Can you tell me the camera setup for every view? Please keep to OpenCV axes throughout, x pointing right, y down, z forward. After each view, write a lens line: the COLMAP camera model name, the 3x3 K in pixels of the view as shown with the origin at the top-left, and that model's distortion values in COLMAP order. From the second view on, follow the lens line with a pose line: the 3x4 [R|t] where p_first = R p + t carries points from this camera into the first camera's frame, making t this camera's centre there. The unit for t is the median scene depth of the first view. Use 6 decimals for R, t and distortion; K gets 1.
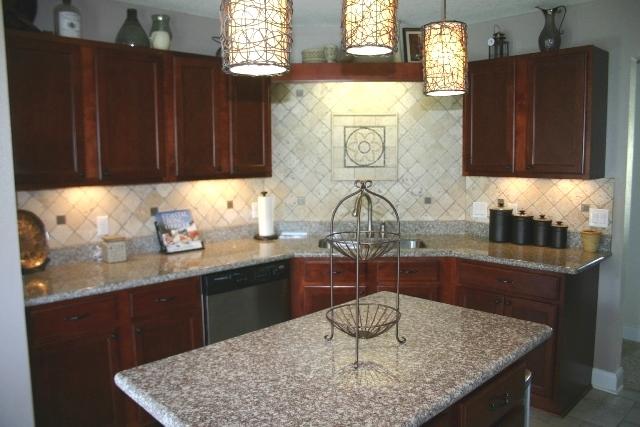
lens RADIAL K [[507.3, 0, 319.9], [0, 507.3, 212.3], [0, 0, 1]] dist [-0.121515, 0.077548]
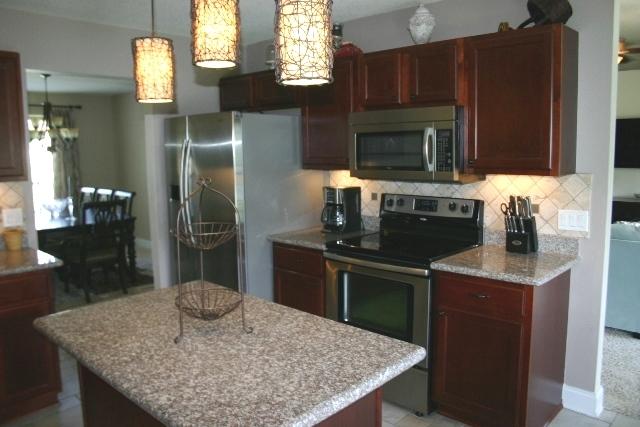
lens RADIAL K [[507.3, 0, 319.4], [0, 507.3, 213.2], [0, 0, 1]] dist [-0.121515, 0.077548]
pose [[-0.065183, -0.111562, 0.991617, -1.140508], [0.121891, 0.985399, 0.118875, -0.094233], [-0.990401, 0.128618, -0.050633, 0.902102]]
